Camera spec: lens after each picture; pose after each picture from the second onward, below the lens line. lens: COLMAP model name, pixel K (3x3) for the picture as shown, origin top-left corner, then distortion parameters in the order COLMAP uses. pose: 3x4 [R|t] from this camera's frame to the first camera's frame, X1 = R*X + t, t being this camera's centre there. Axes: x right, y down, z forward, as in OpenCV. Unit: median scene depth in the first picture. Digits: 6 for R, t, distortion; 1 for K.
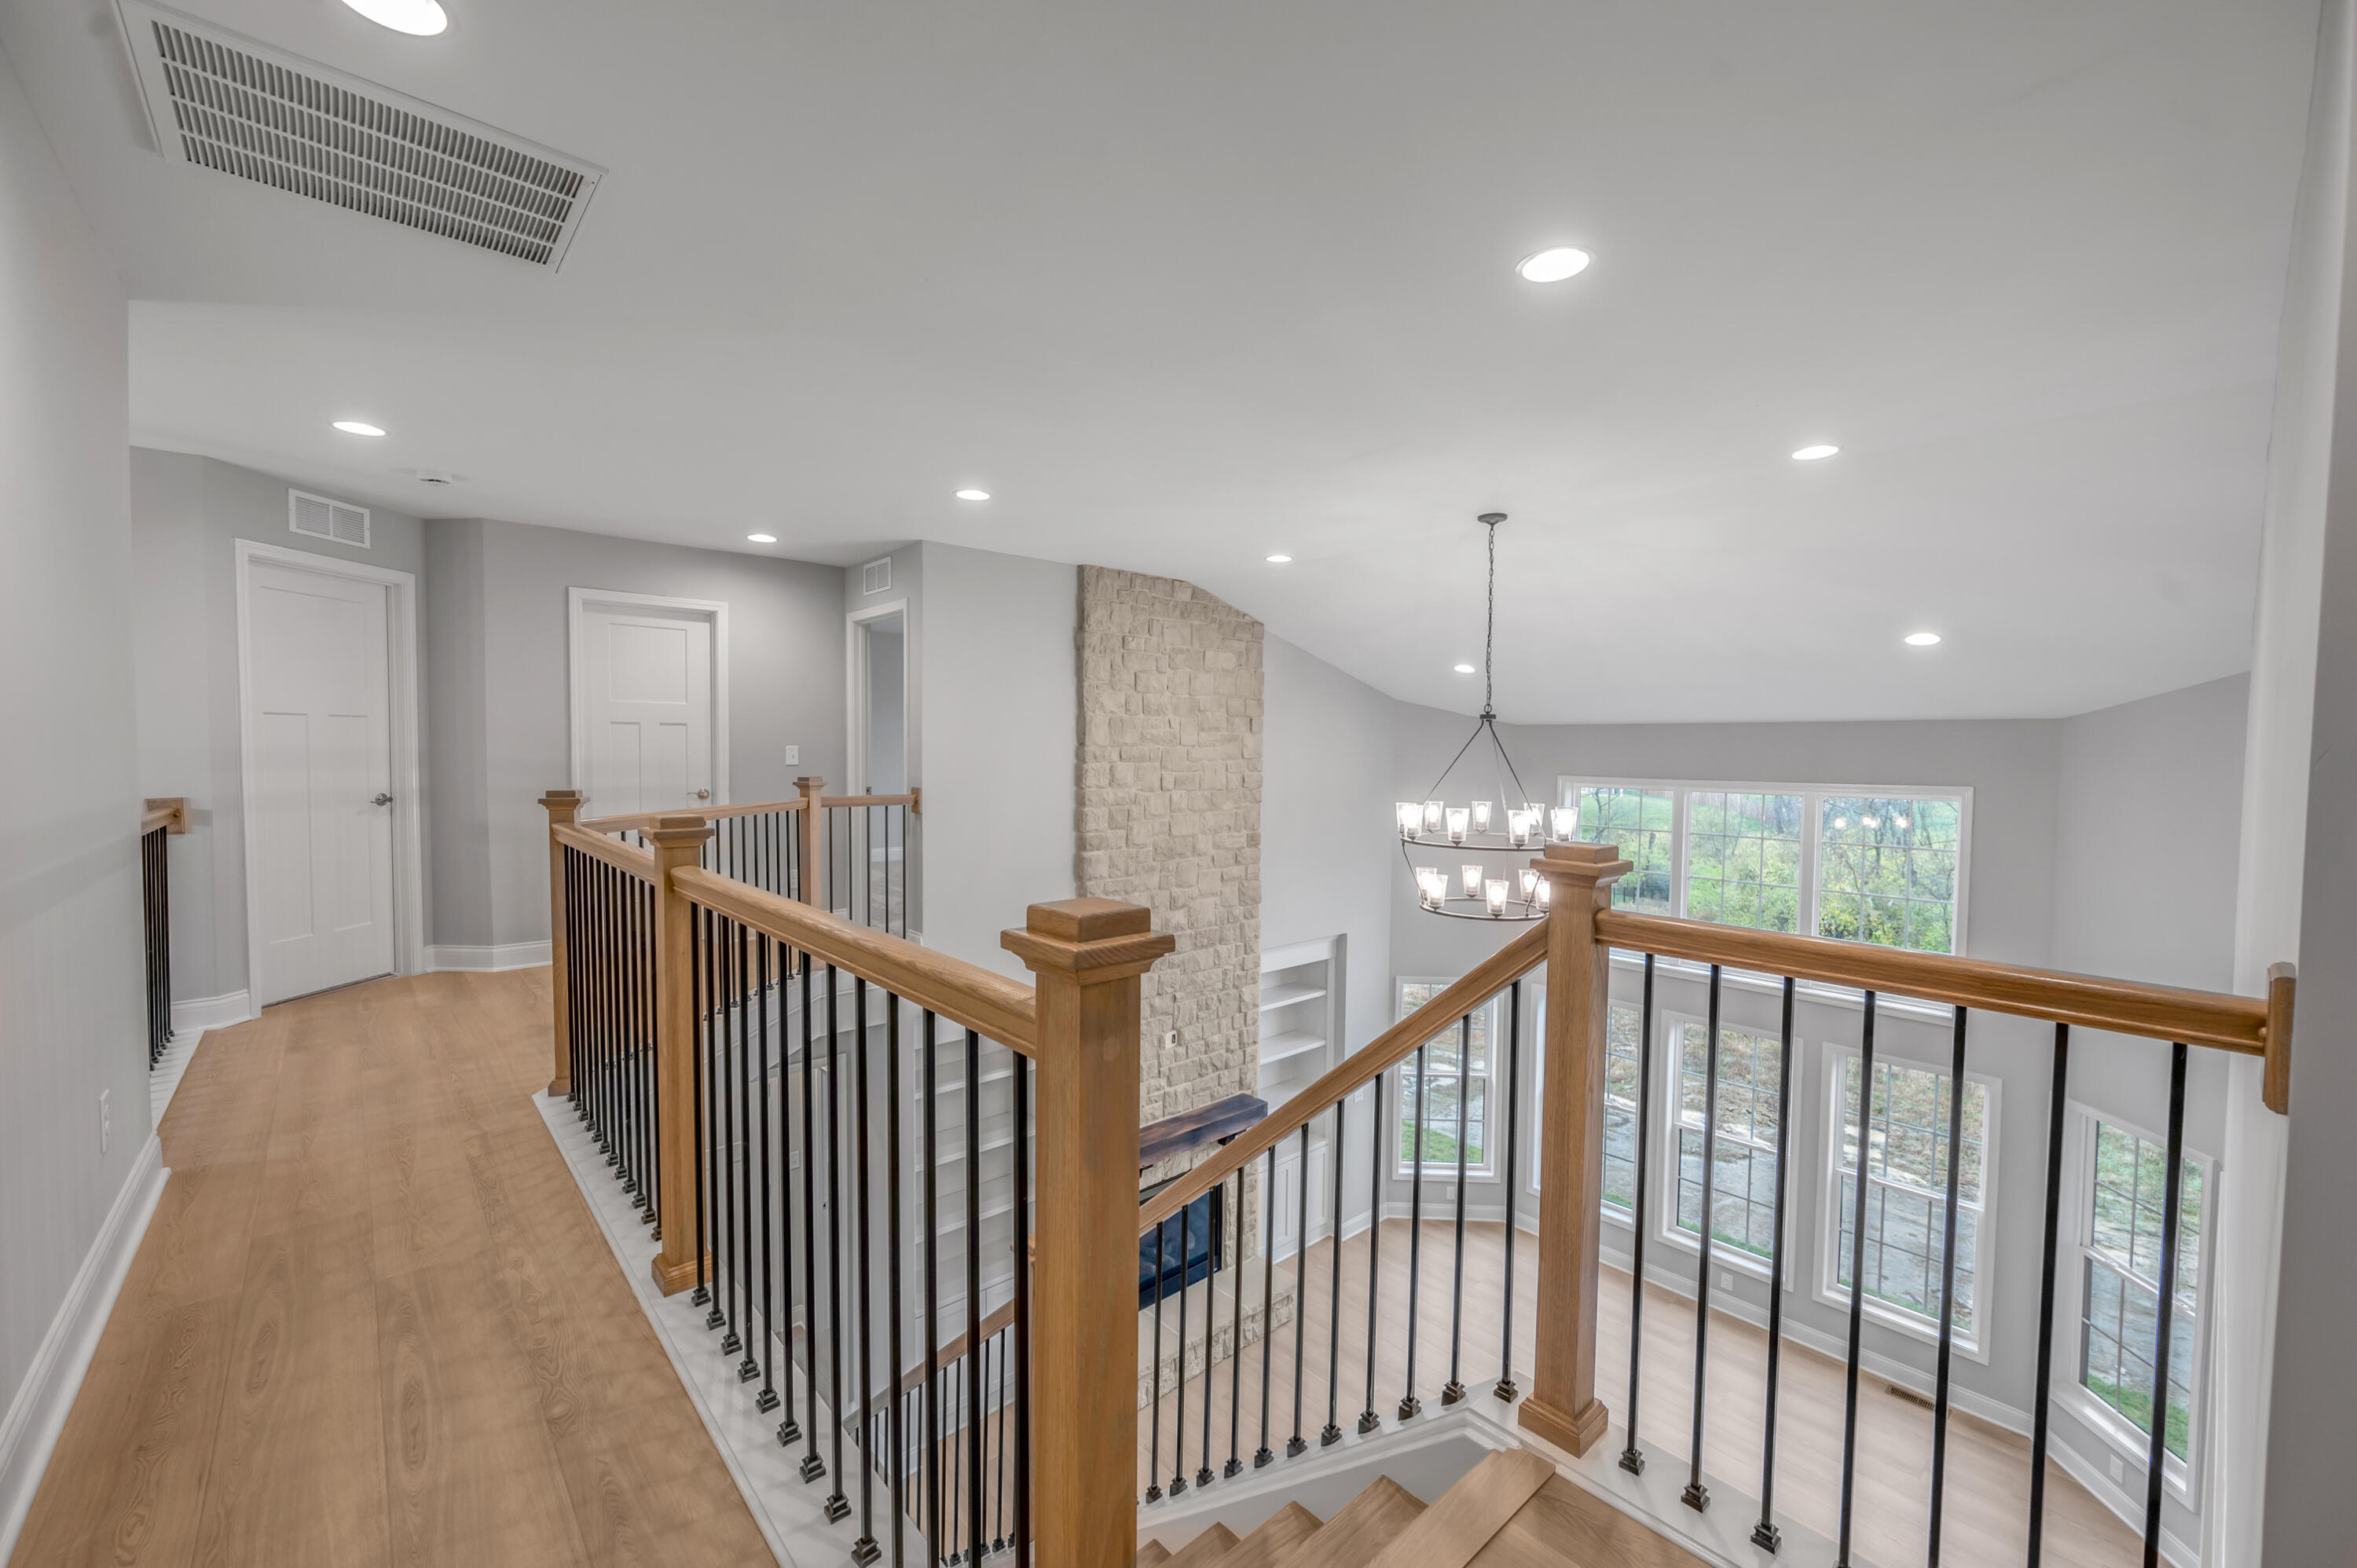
lens RADIAL K [[949.7, 0, 1170.0], [0, 949.7, 775.6], [0, 0, 1]] dist [-0.006047, -0.000308]
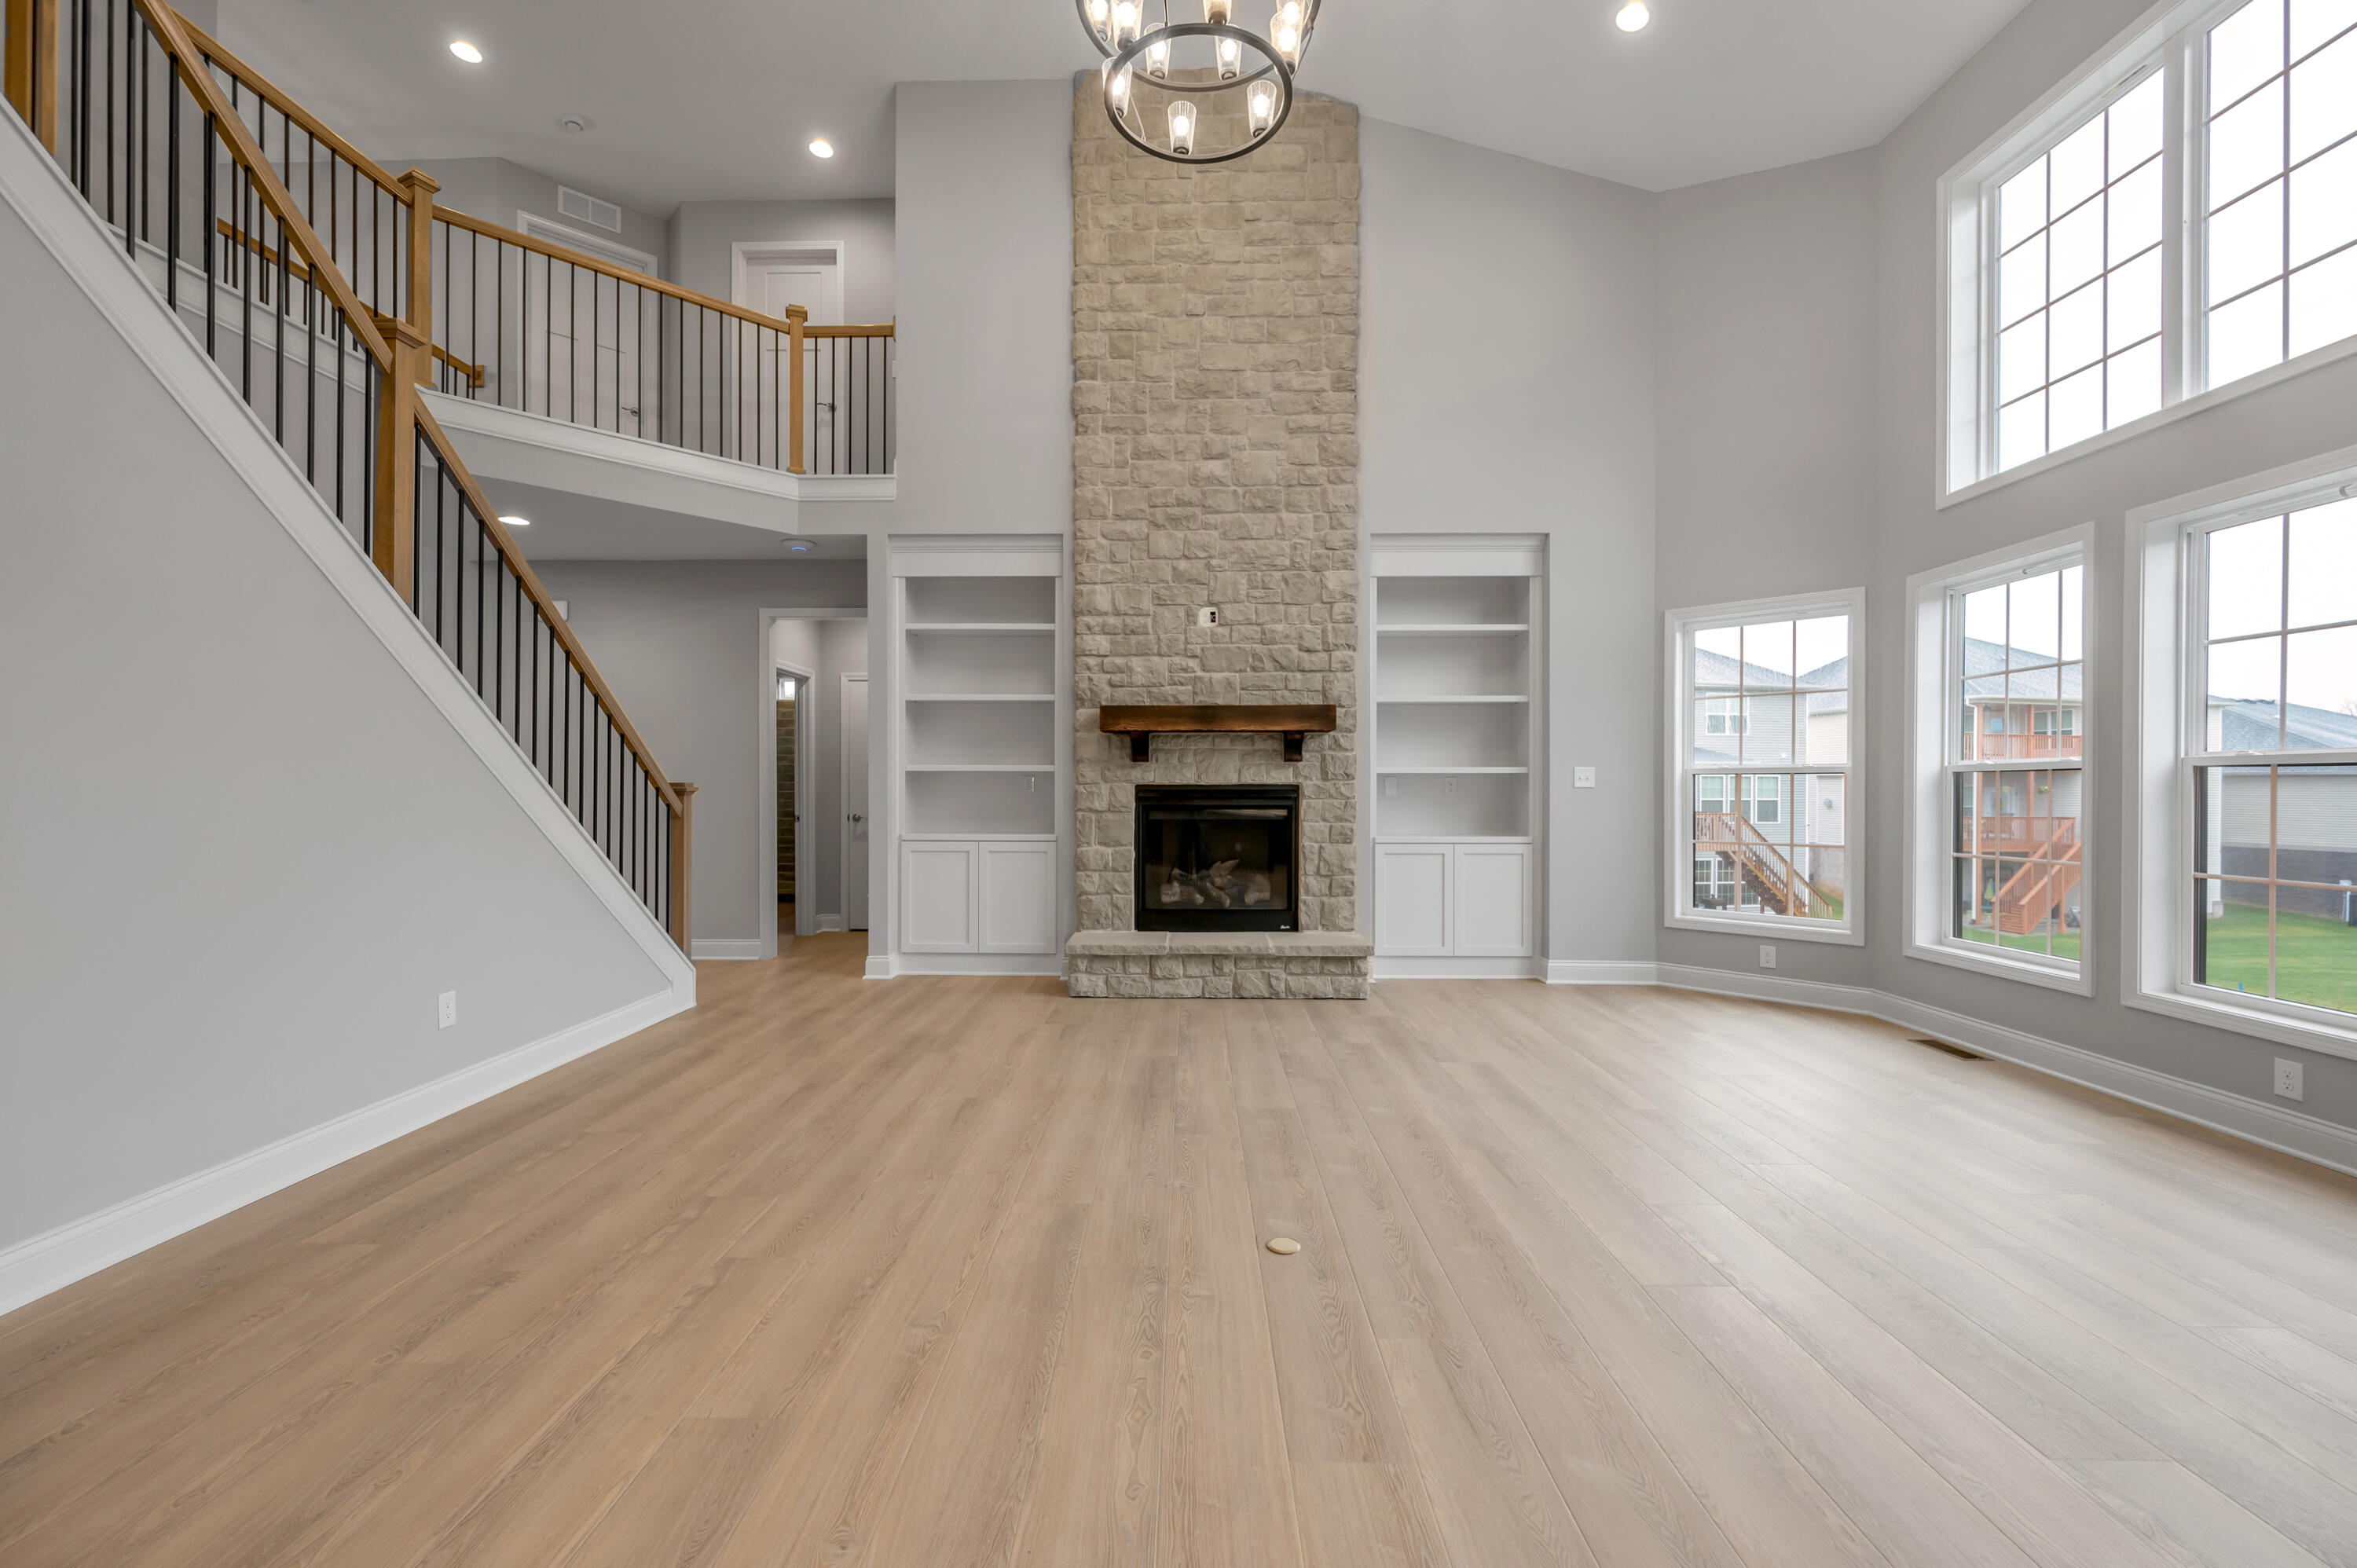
lens RADIAL K [[949.7, 0, 1164.7], [0, 949.7, 791.7], [0, 0, 1]] dist [-0.006047, -0.000308]
pose [[0.732578, -0.005644, -0.680660, 0.534622], [-0.020868, 0.999309, -0.030746, 0.452804], [0.680363, 0.036727, 0.731954, 0.362709]]
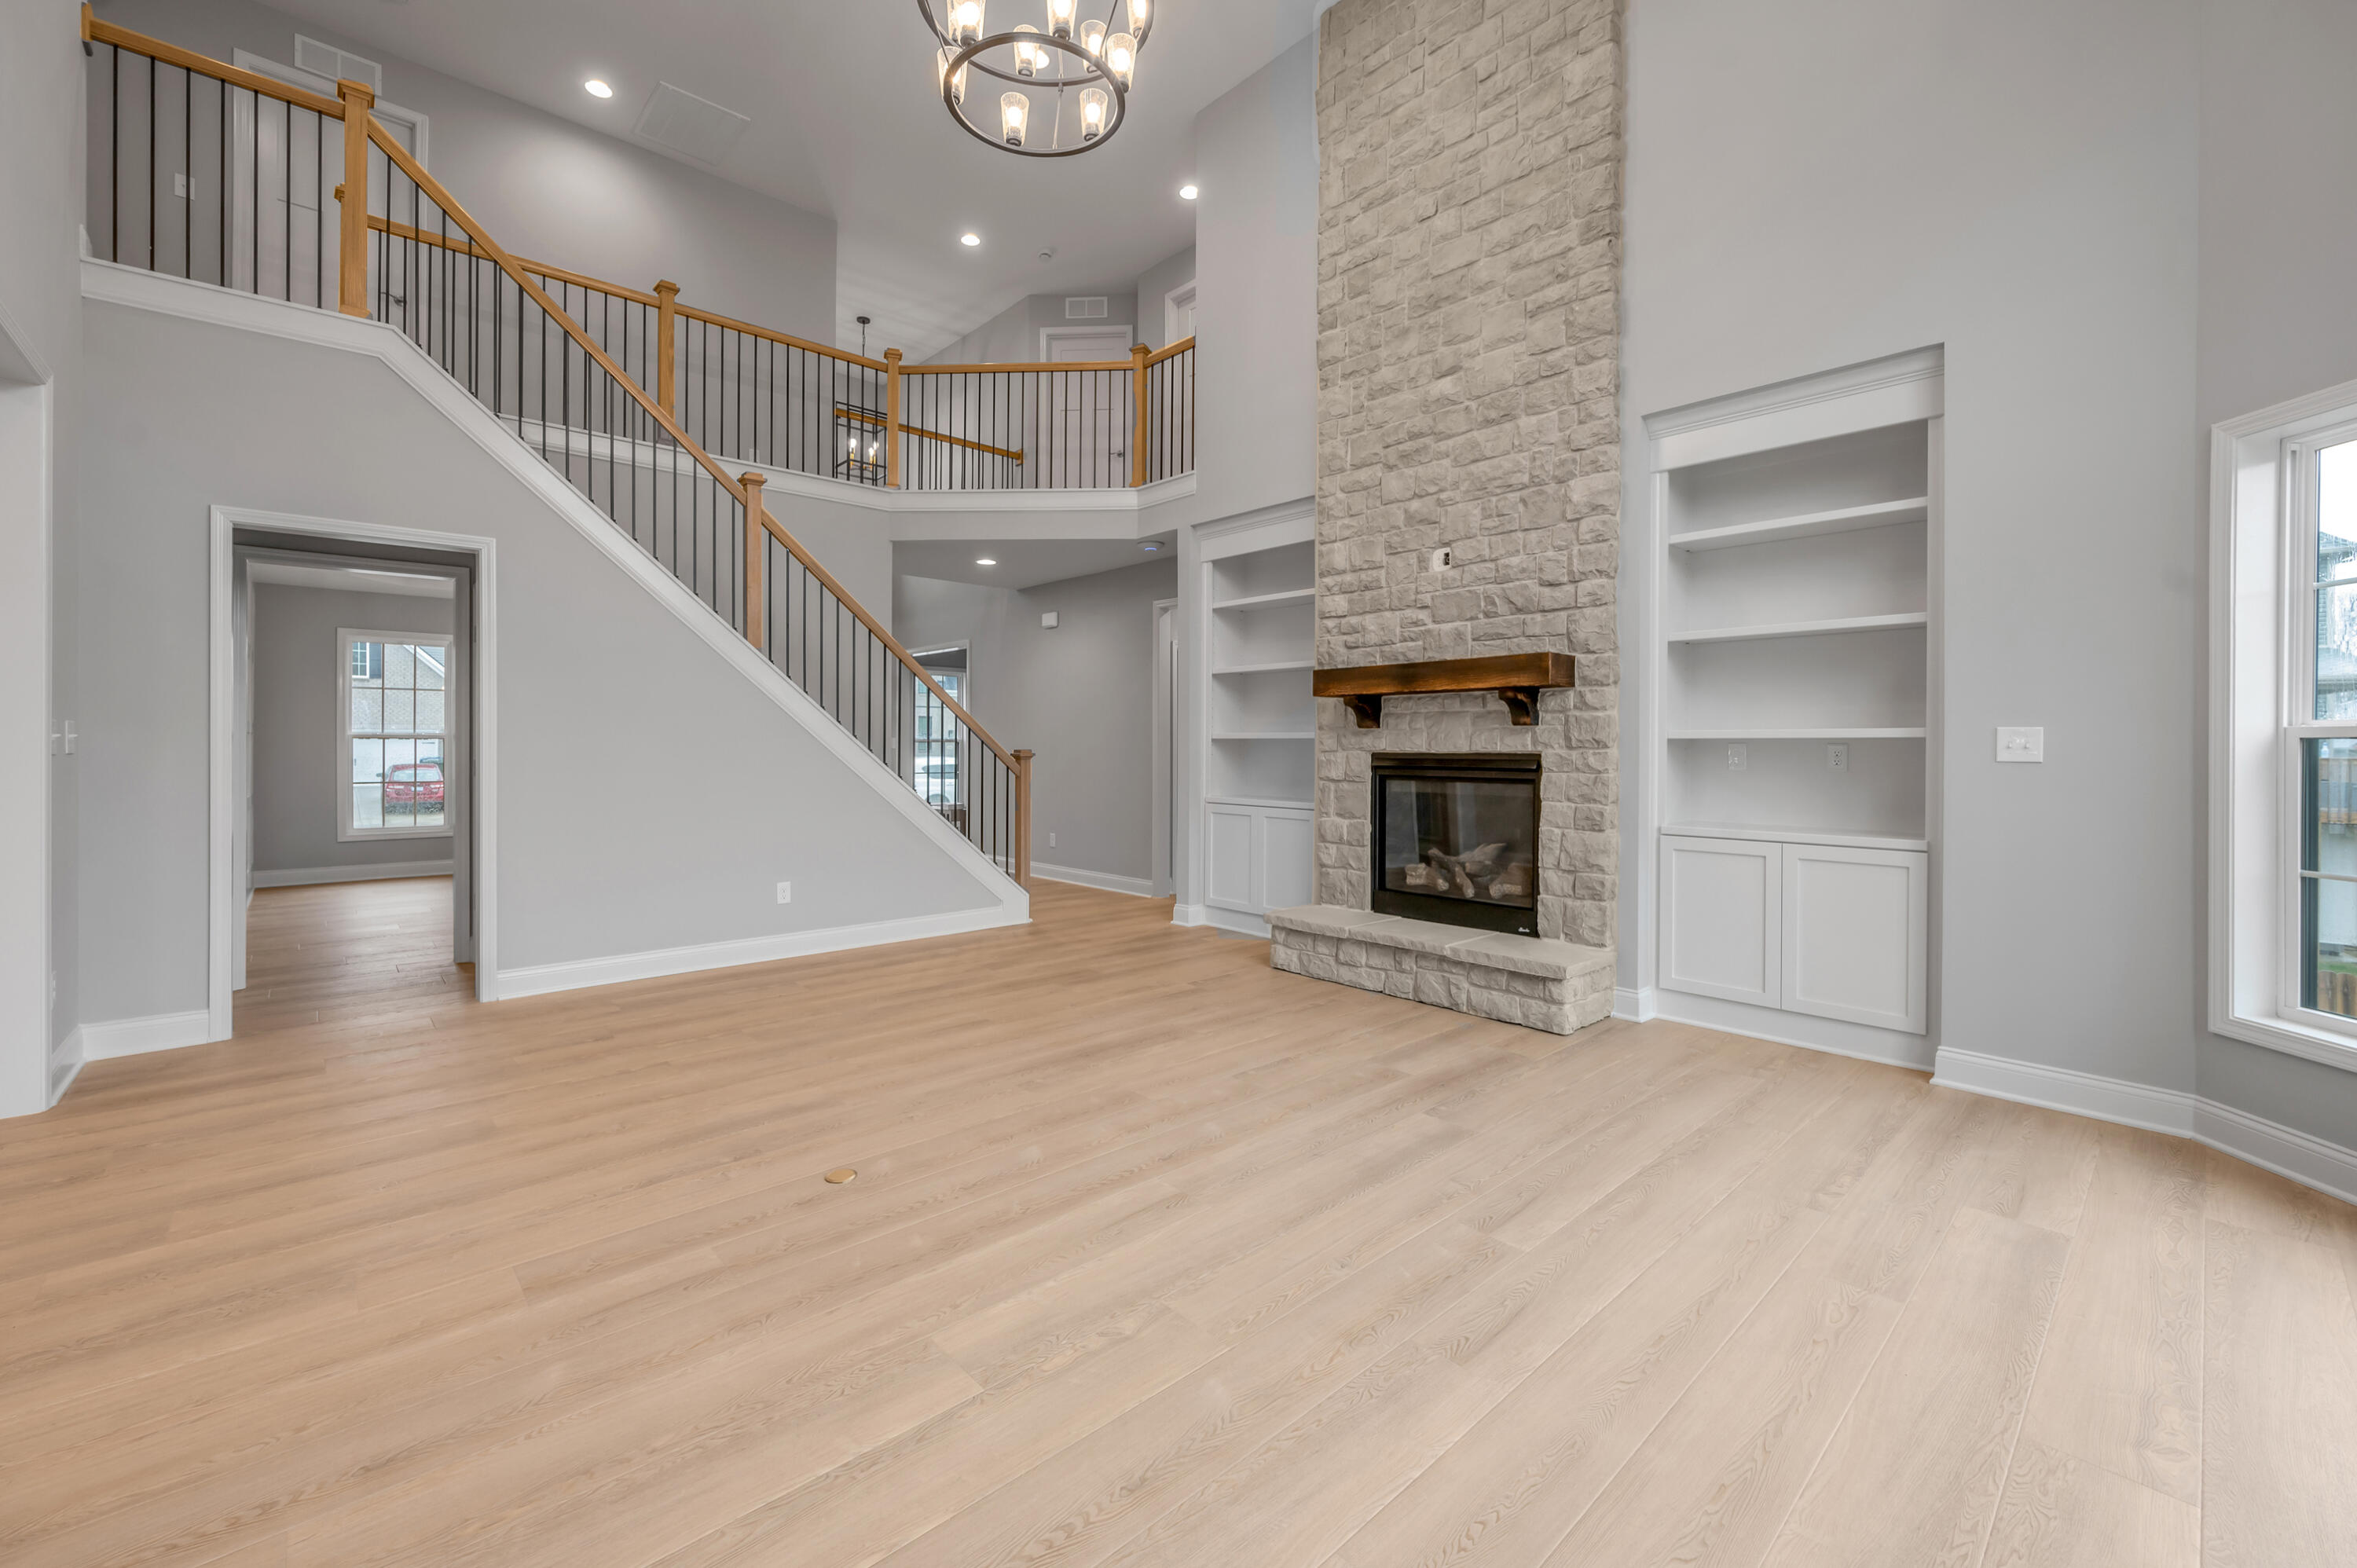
lens RADIAL K [[949.7, 0, 1156.0], [0, 949.7, 752.4], [0, 0, 1]] dist [-0.006047, -0.000308]
pose [[0.001388, -0.003259, -0.999994, 0.716341], [-0.042619, 0.999086, -0.003315, 0.431401], [0.999090, 0.042623, 0.001248, 0.777589]]
